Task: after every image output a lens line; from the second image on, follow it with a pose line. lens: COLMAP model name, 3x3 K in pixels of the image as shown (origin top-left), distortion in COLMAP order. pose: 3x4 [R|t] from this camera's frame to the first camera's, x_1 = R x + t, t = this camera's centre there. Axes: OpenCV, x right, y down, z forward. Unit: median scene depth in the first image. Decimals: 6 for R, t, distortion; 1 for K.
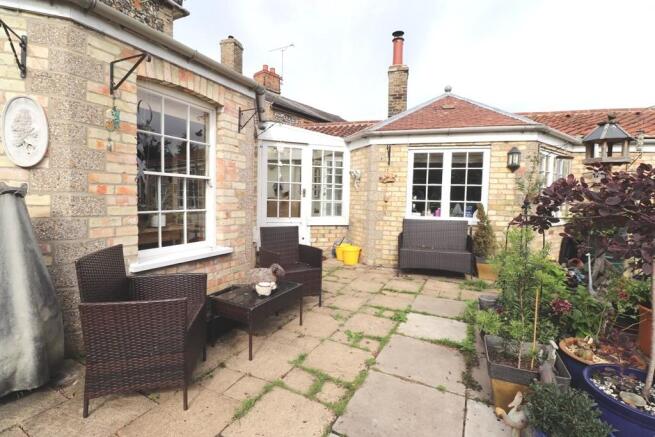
lens RADIAL K [[308.7, 0, 328.0], [0, 308.7, 207.8], [0, 0, 1]] dist [-0.002540, -0.000639]
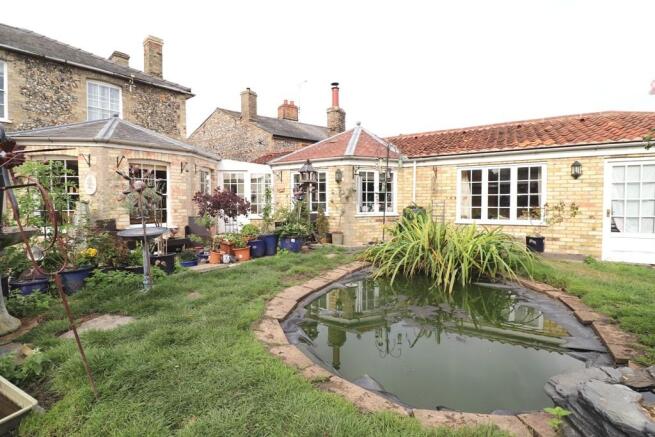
lens RADIAL K [[308.7, 0, 328.0], [0, 308.7, 207.8], [0, 0, 1]] dist [-0.002540, -0.000639]
pose [[0.969651, -0.023913, -0.243320, 0.774460], [0.018678, 0.999542, -0.023803, 0.044601], [0.243778, 0.018536, 0.969654, -0.531116]]
